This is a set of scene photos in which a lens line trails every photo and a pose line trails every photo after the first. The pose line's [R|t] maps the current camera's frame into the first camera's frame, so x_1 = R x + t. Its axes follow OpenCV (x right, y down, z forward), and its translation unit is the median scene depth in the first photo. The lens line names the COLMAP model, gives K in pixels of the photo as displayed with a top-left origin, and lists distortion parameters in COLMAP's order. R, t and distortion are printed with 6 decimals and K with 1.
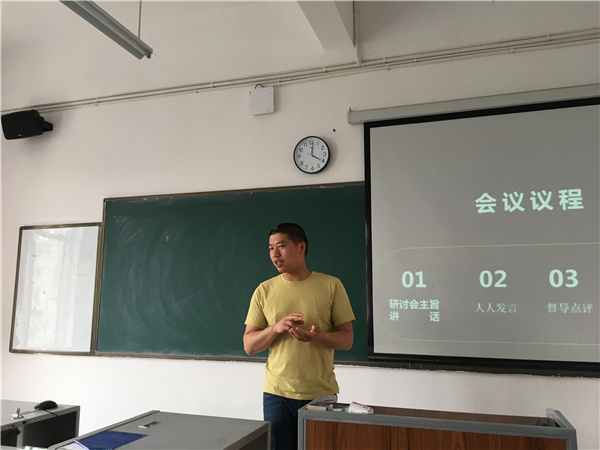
lens RADIAL K [[500.2, 0, 302.6], [0, 500.2, 226.9], [0, 0, 1]] dist [0.012037, -0.019753]
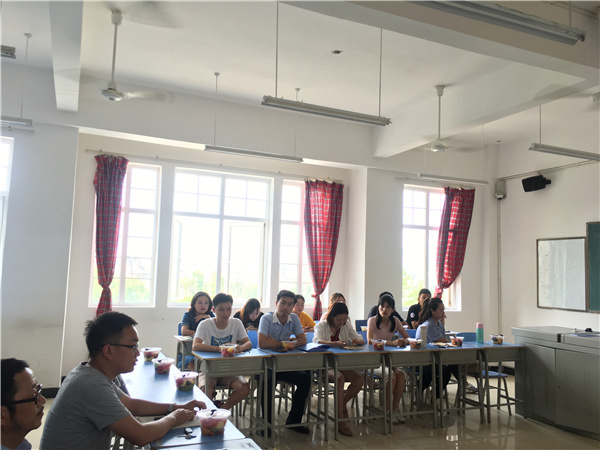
lens RADIAL K [[500.2, 0, 305.2], [0, 500.2, 227.8], [0, 0, 1]] dist [0.012037, -0.019753]
pose [[0.688265, -0.036931, -0.724519, 0.181484], [0.070455, 0.997385, 0.016090, -0.133854], [0.722030, -0.062121, 0.689067, -0.877287]]
